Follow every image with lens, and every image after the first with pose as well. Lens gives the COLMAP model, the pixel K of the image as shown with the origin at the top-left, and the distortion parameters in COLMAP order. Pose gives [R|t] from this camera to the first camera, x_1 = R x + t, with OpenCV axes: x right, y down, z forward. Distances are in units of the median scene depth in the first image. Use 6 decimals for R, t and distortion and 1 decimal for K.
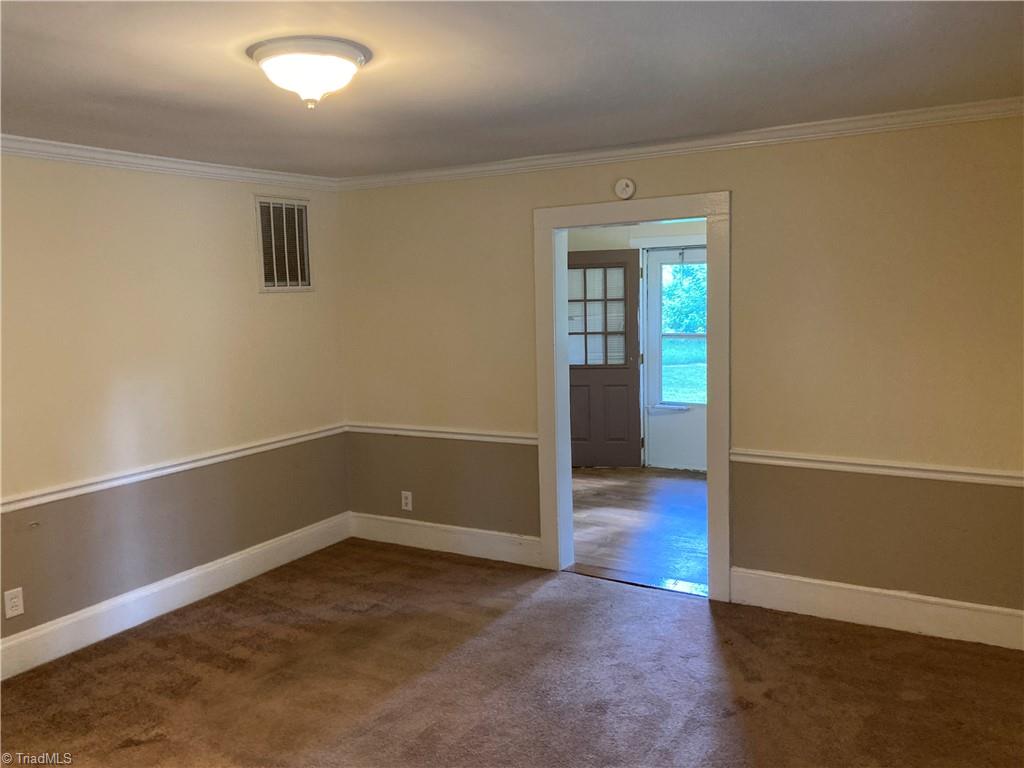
lens RADIAL K [[831.9, 0, 510.1], [0, 831.9, 374.8], [0, 0, 1]] dist [0.027018, -0.009471]
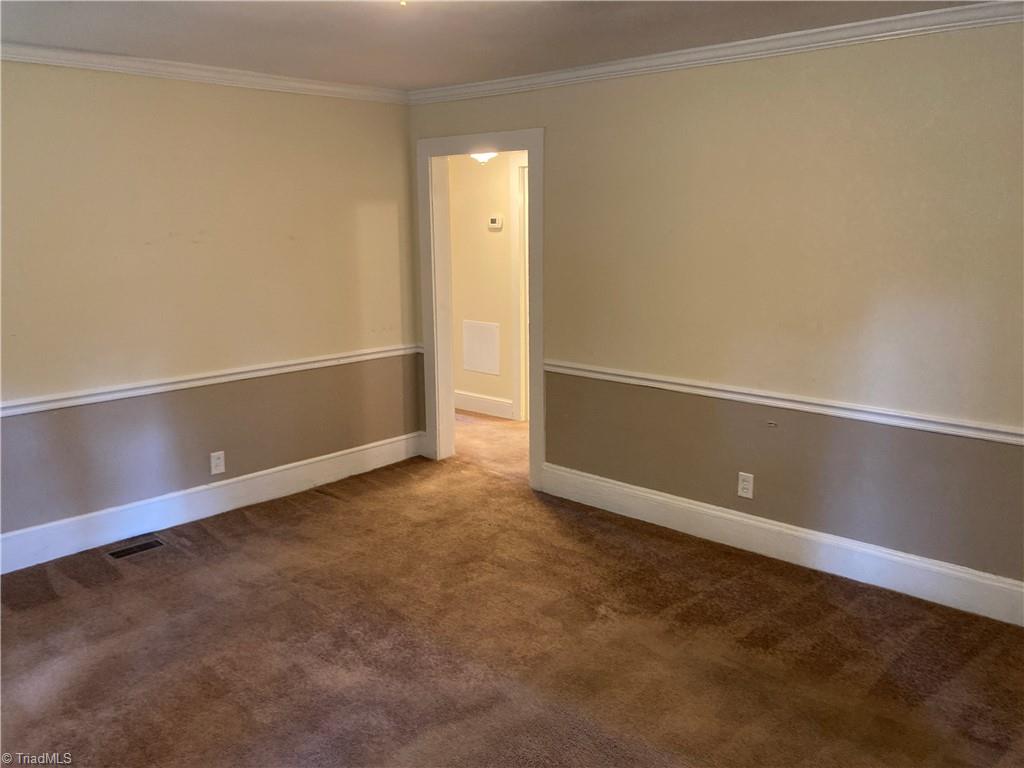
lens RADIAL K [[831.9, 0, 510.1], [0, 831.9, 374.8], [0, 0, 1]] dist [0.027018, -0.009471]
pose [[-0.188253, 0.208561, -0.959720, 0.454979], [-0.091766, 0.969182, 0.228617, -0.084642], [0.977824, 0.131108, -0.163313, 0.809012]]
